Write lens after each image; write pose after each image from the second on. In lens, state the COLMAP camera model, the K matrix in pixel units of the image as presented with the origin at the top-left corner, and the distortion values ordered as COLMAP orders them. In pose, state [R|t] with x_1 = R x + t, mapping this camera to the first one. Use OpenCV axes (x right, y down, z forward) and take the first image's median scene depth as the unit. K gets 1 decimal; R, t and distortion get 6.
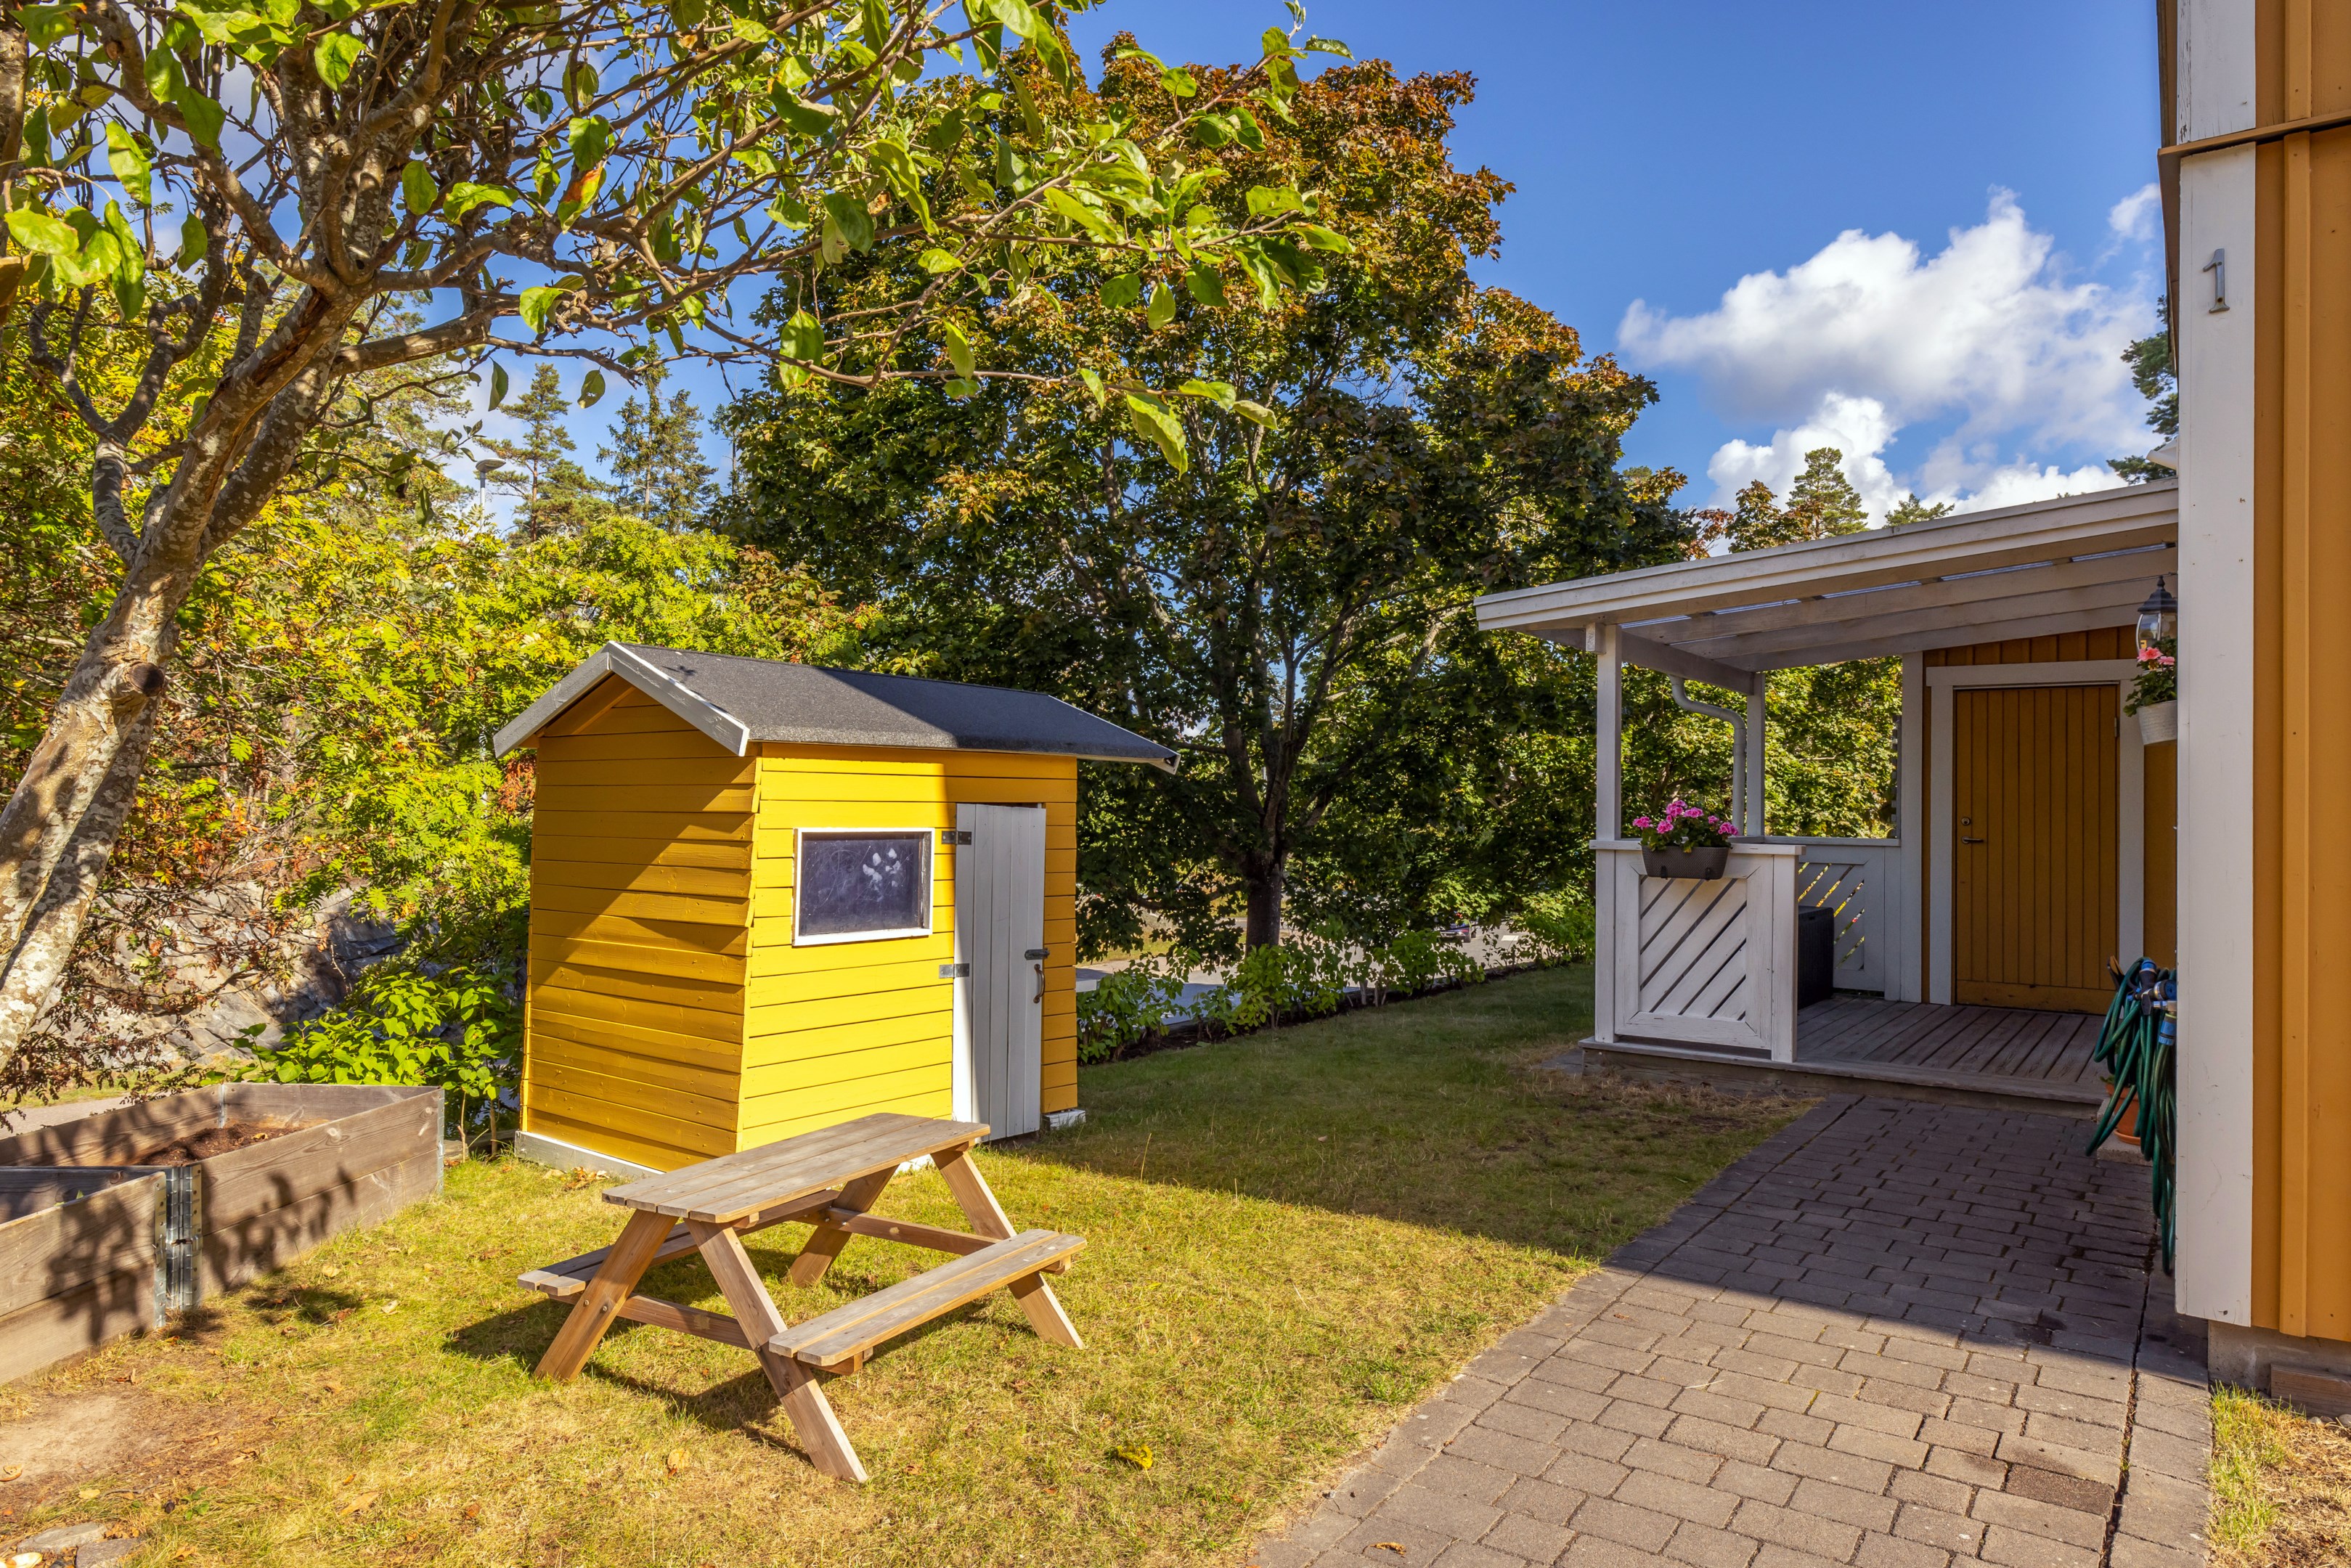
lens RADIAL K [[1424.2, 0, 1198.5], [0, 1424.2, 790.4], [0, 0, 1]] dist [-0.017863, 0.008825]
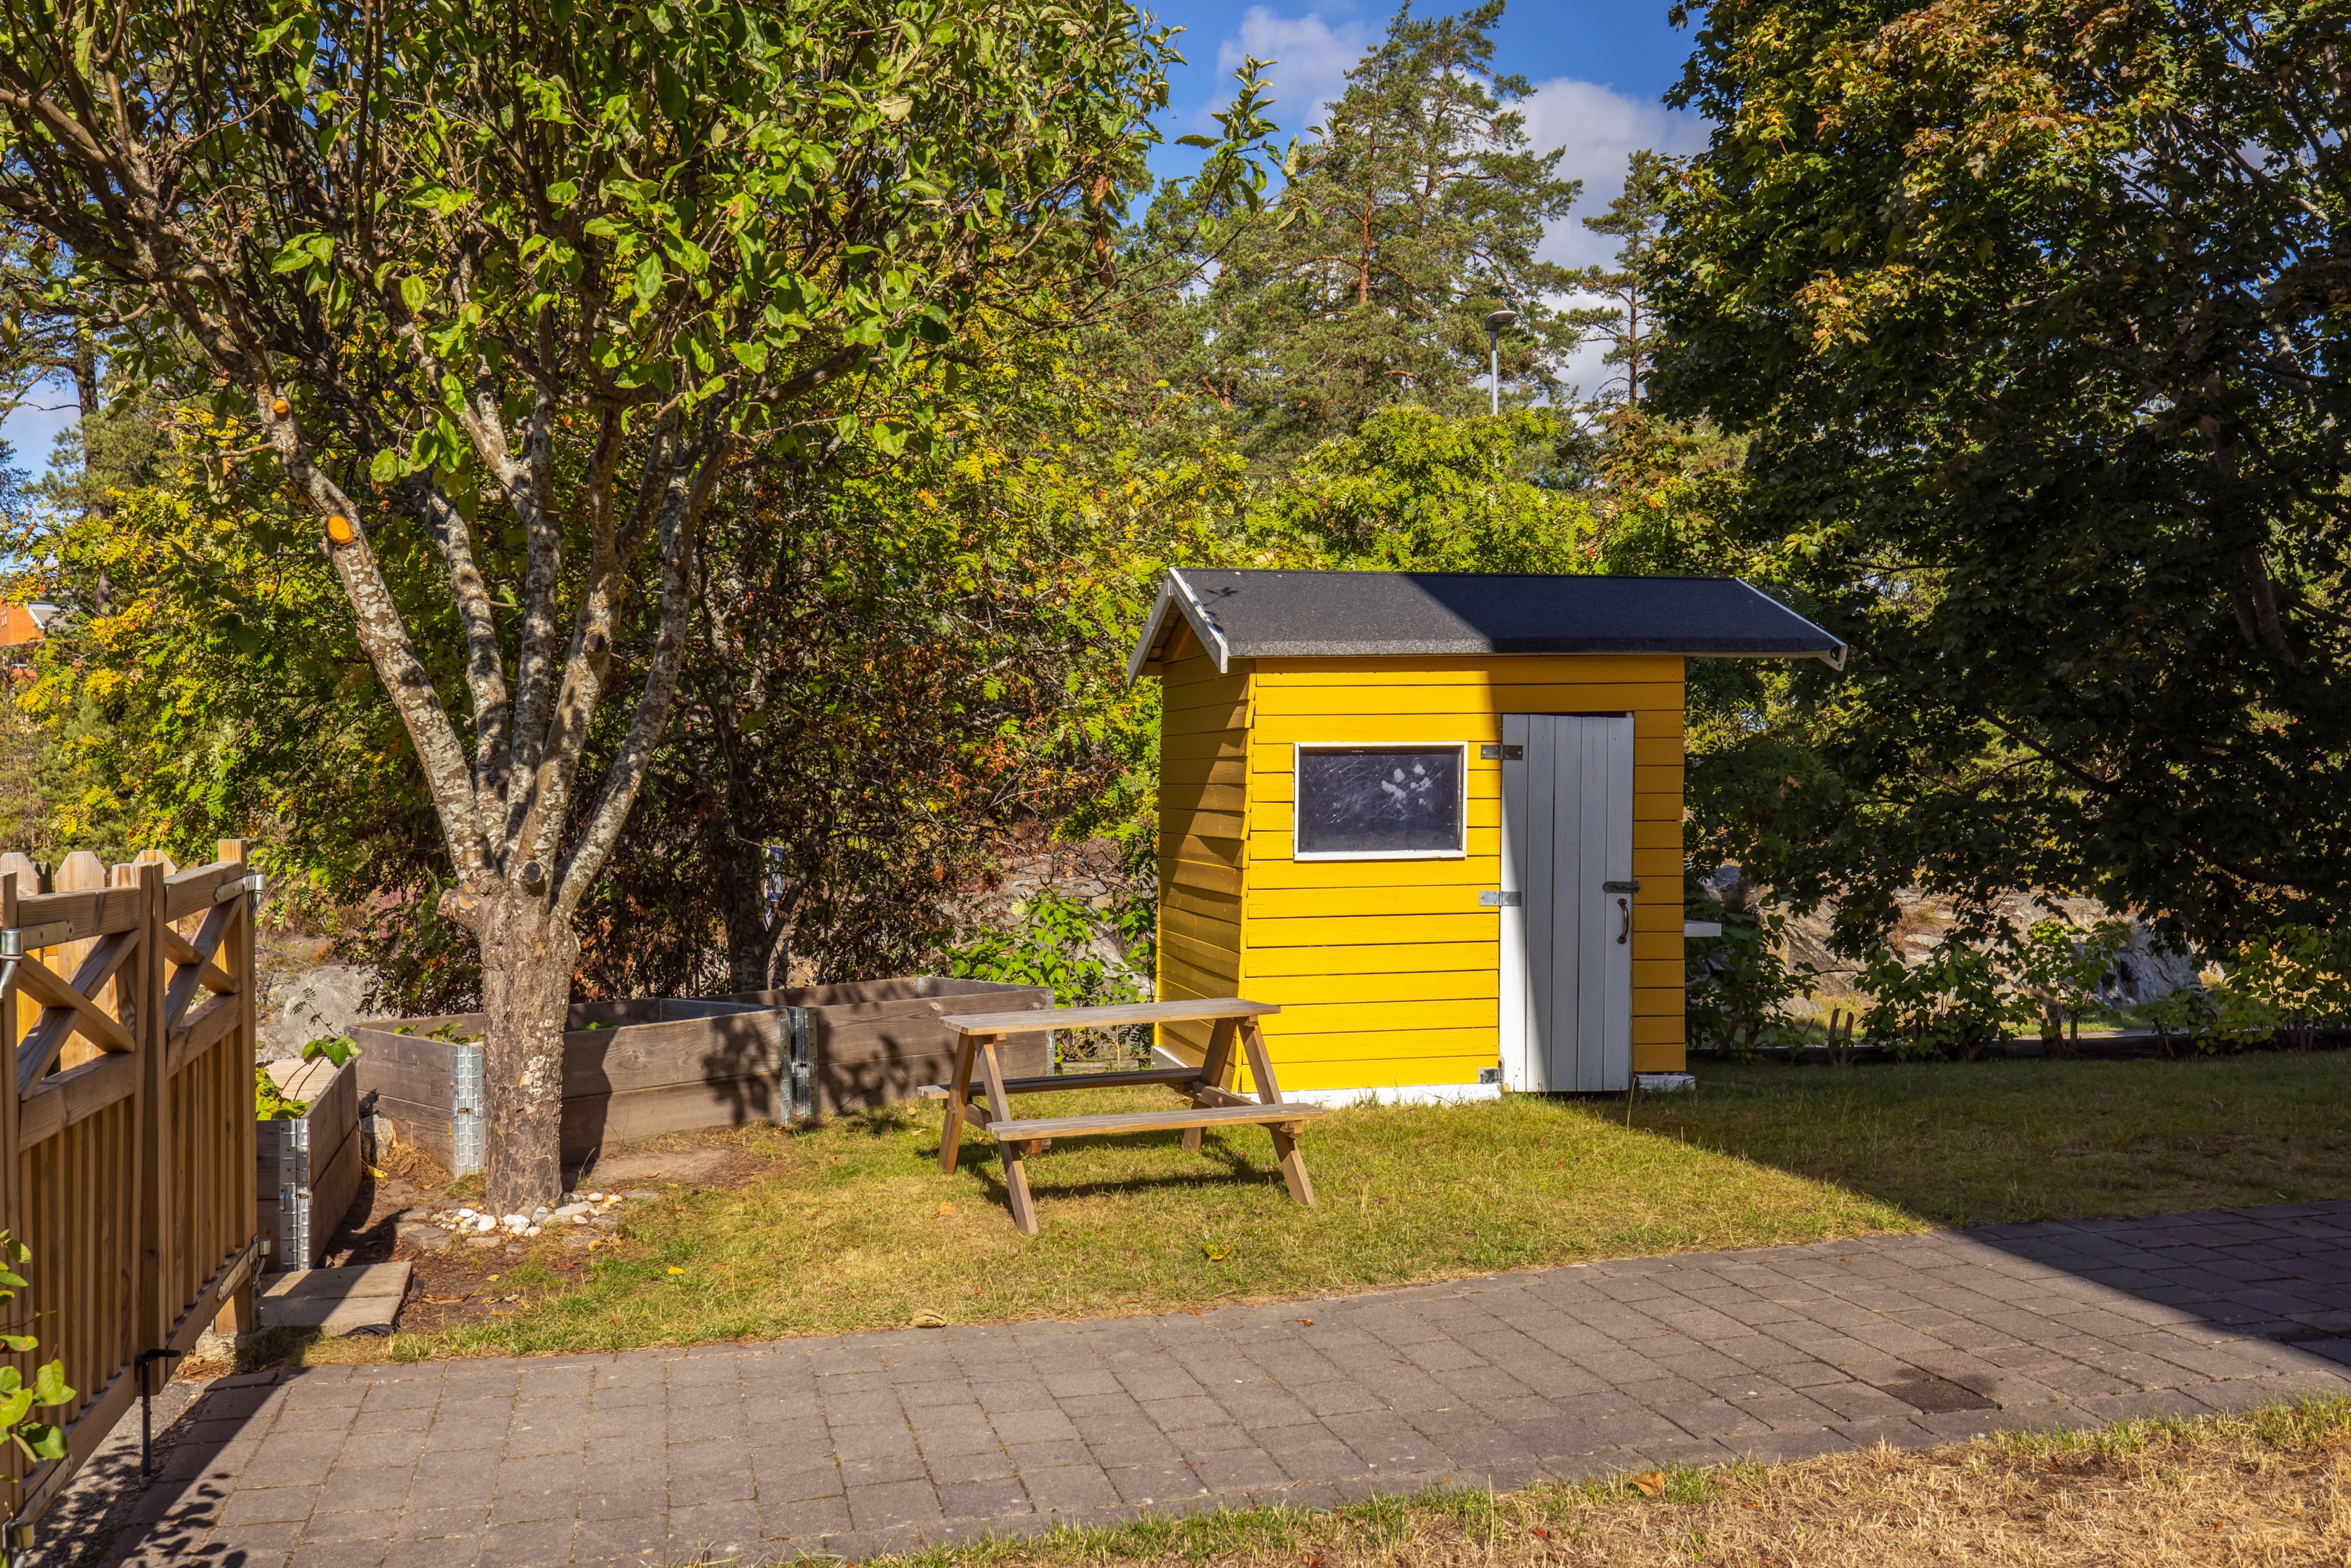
lens RADIAL K [[2225.2, 0, 1092.6], [0, 2225.2, 823.4], [0, 0, 1]] dist [-0.028900, 0.000000]
pose [[0.731122, -0.004044, -0.682235, 0.611241], [0.029976, 0.999207, 0.026201, 0.033951], [0.681588, -0.039607, 0.730664, -0.214393]]
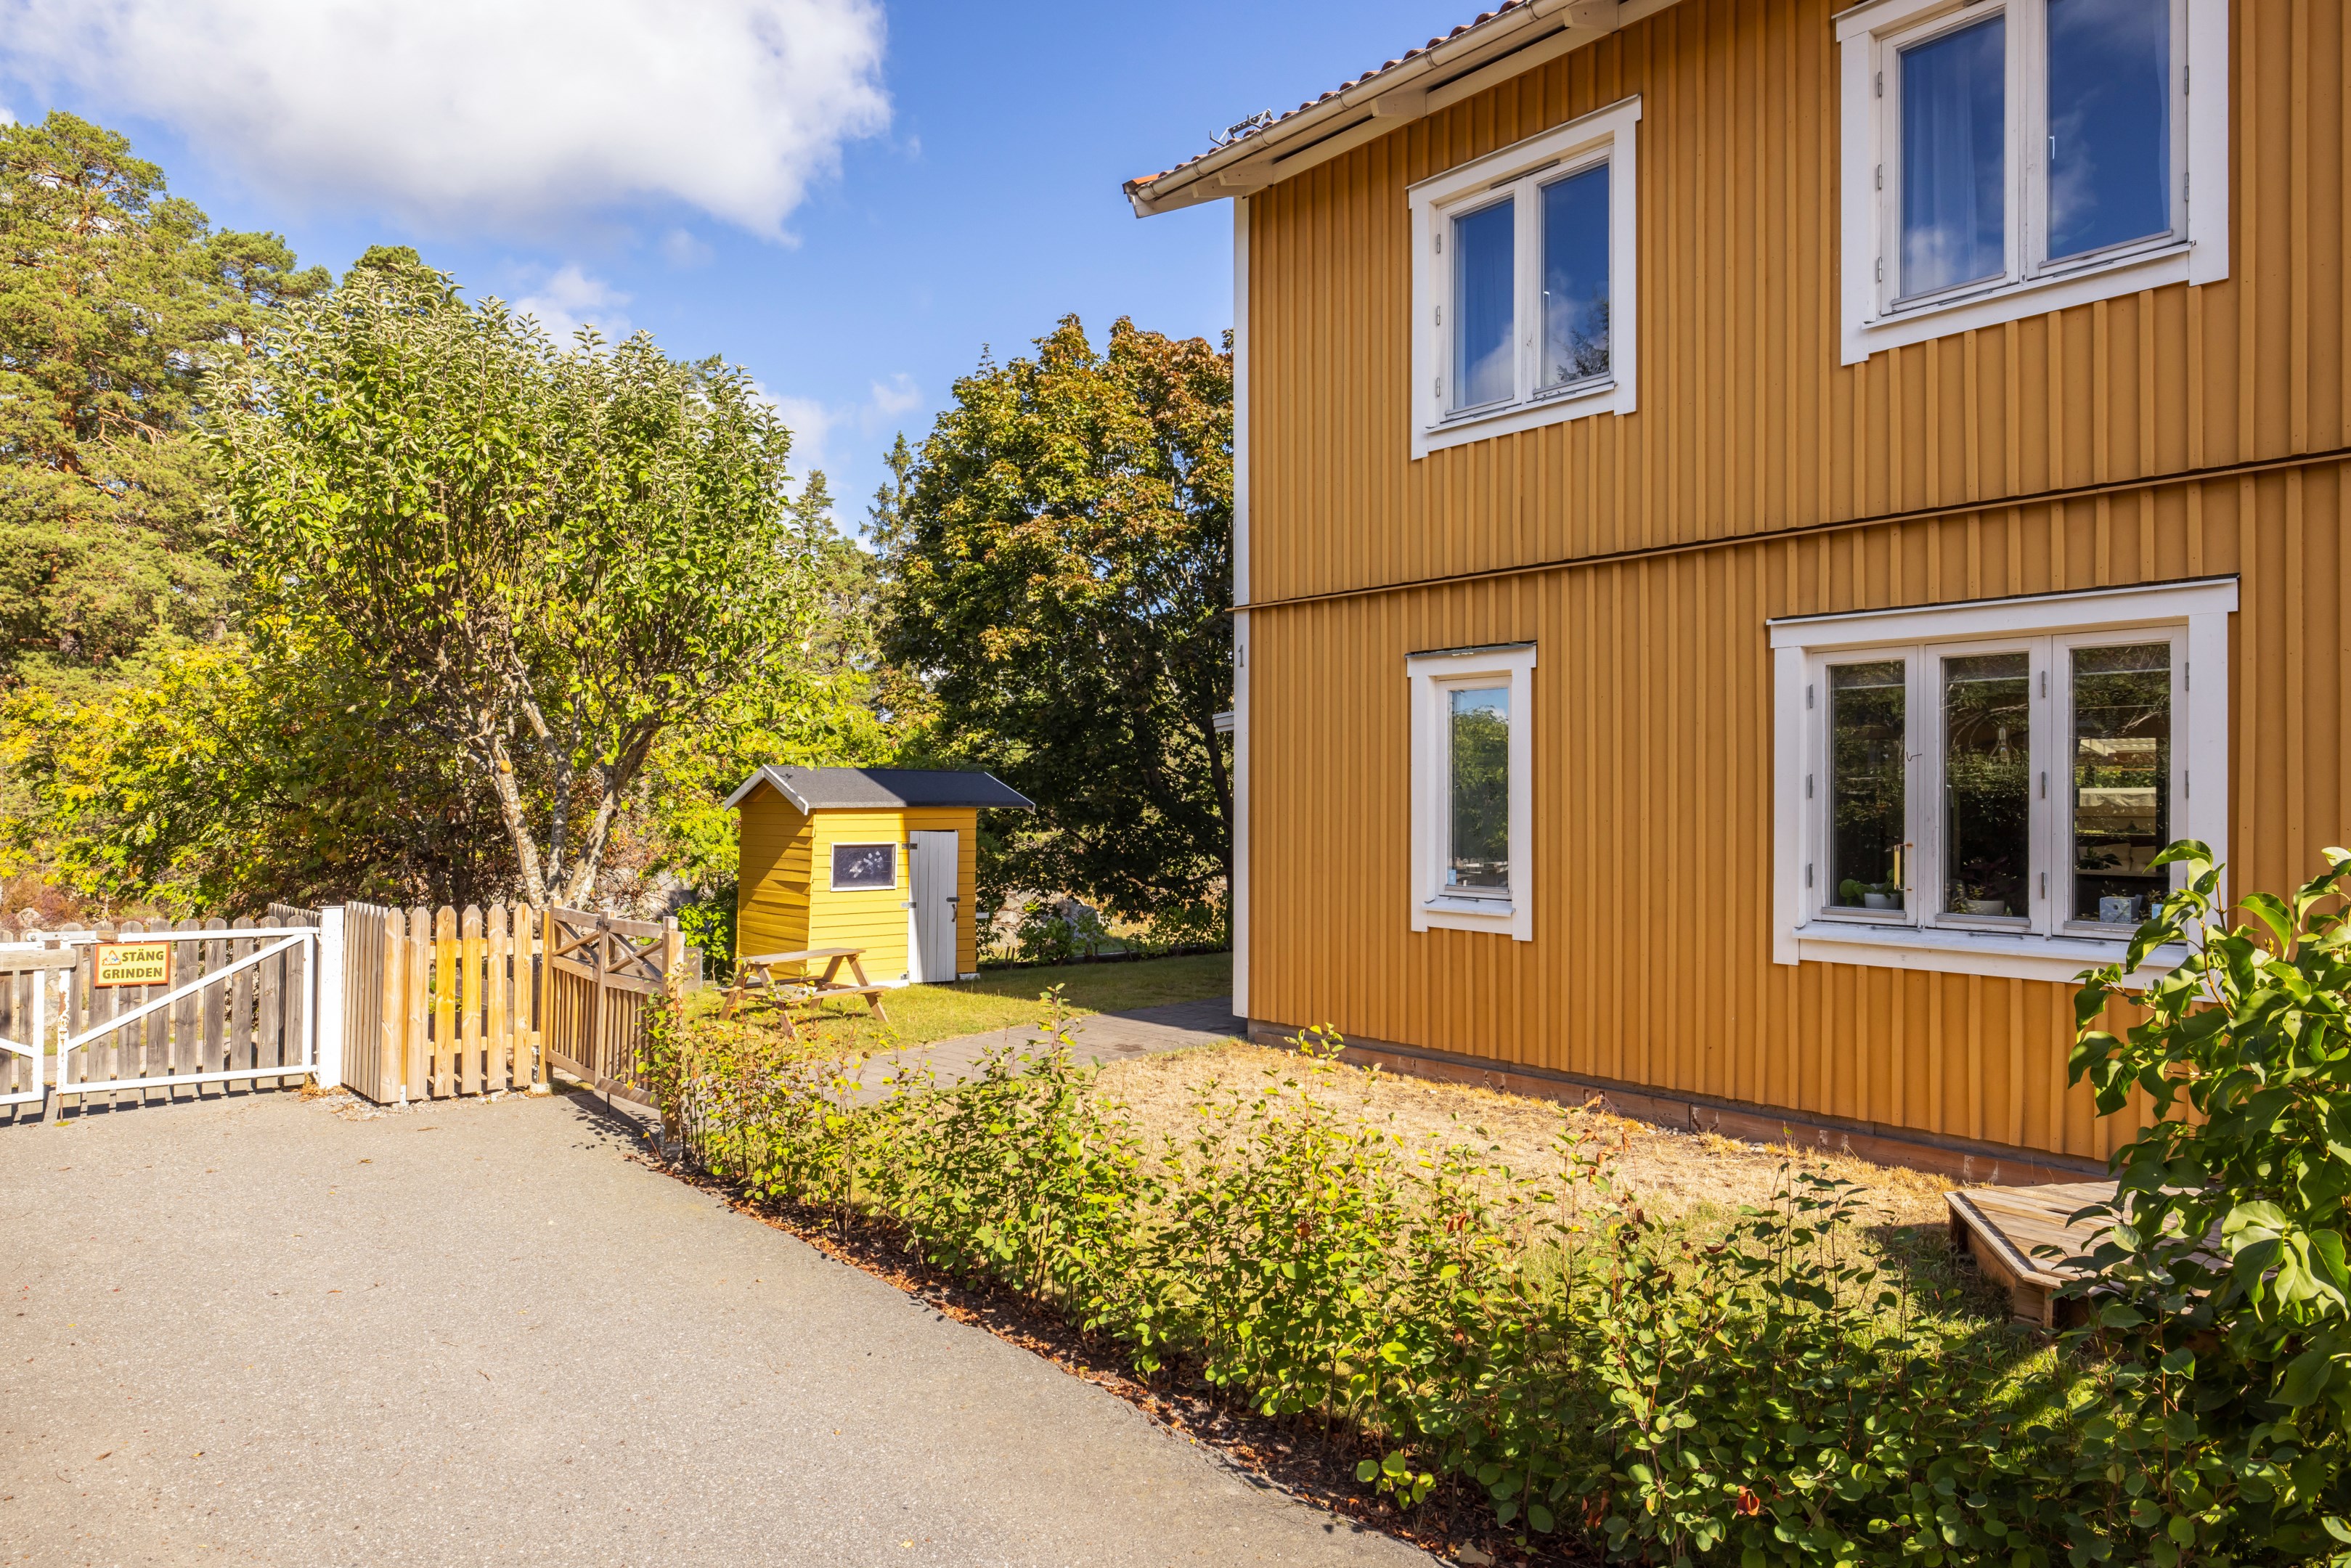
lens RADIAL K [[1424.2, 0, 1168.2], [0, 1424.2, 804.3], [0, 0, 1]] dist [-0.017863, 0.008825]
pose [[0.976954, -0.005655, -0.213377, 0.722929], [0.008707, 0.999873, 0.013367, -0.060810], [0.213274, -0.014916, 0.976878, -1.134196]]
